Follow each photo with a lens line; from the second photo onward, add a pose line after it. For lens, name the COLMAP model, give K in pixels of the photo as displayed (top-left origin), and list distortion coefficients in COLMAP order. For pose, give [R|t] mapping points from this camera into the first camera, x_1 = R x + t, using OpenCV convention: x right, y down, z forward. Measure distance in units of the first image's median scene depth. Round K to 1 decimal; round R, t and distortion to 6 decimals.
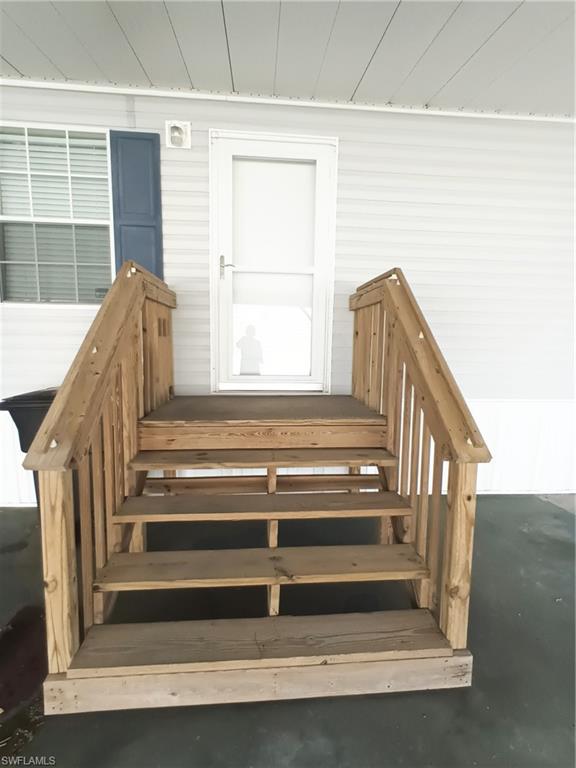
lens RADIAL K [[375.8, 0, 286.6], [0, 375.8, 384.1], [0, 0, 1]] dist [0.010440, -0.005348]
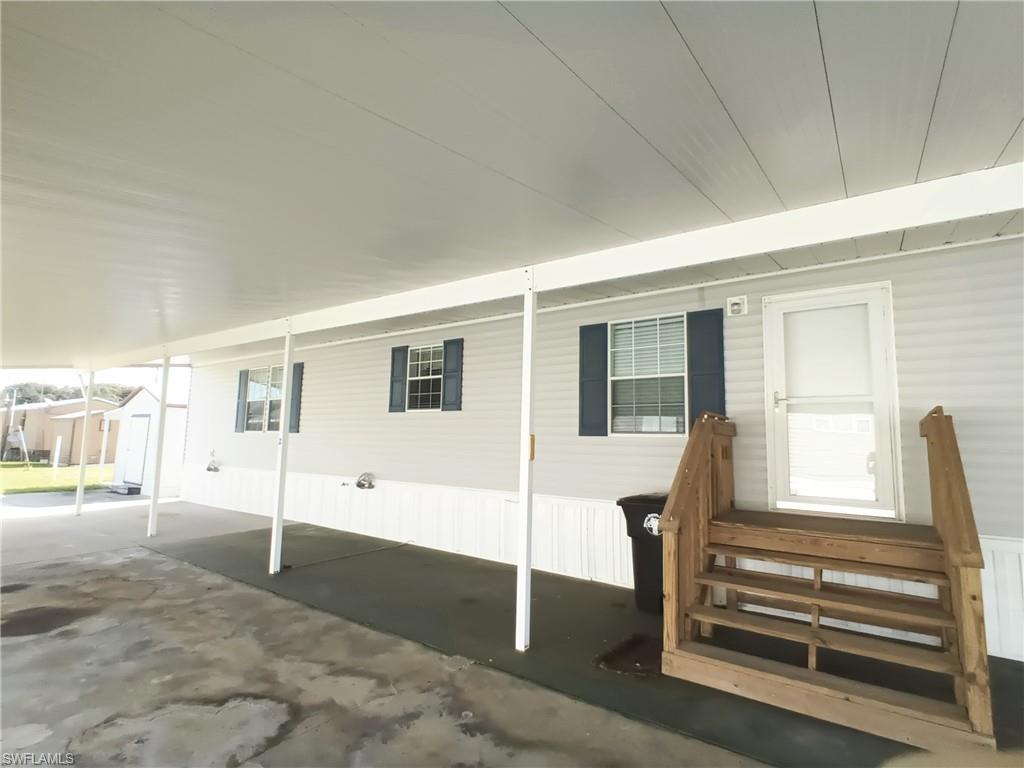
lens RADIAL K [[502.3, 0, 512.7], [0, 502.3, 384.9], [0, 0, 1]] dist [0.007079, 0.002049]
pose [[0.763521, -0.069781, -0.642002, 0.292879], [-0.087934, 0.973651, -0.210407, 0.061991], [0.639769, 0.217104, 0.737266, -0.973540]]
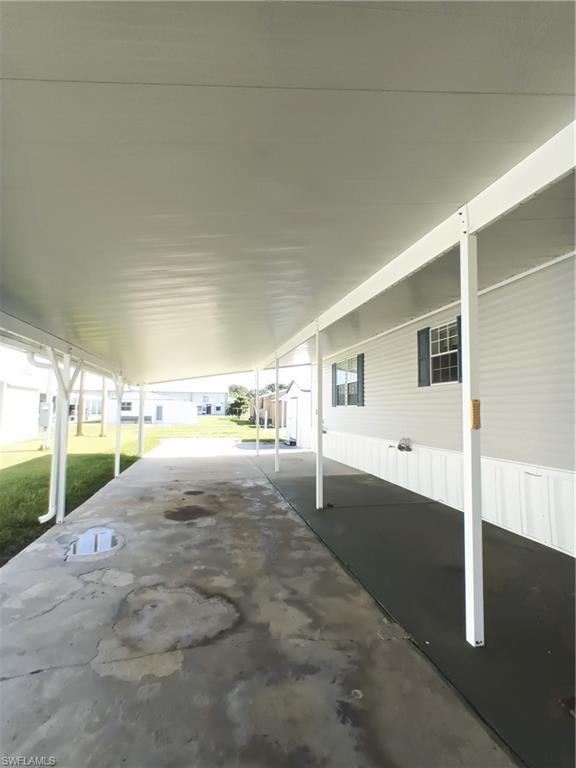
lens RADIAL K [[375.8, 0, 286.6], [0, 375.8, 384.1], [0, 0, 1]] dist [0.010440, -0.005348]
pose [[0.125871, -0.078756, -0.988916, 0.258517], [-0.127784, 0.987253, -0.094888, -0.010652], [0.983782, 0.138311, 0.114203, -0.285538]]
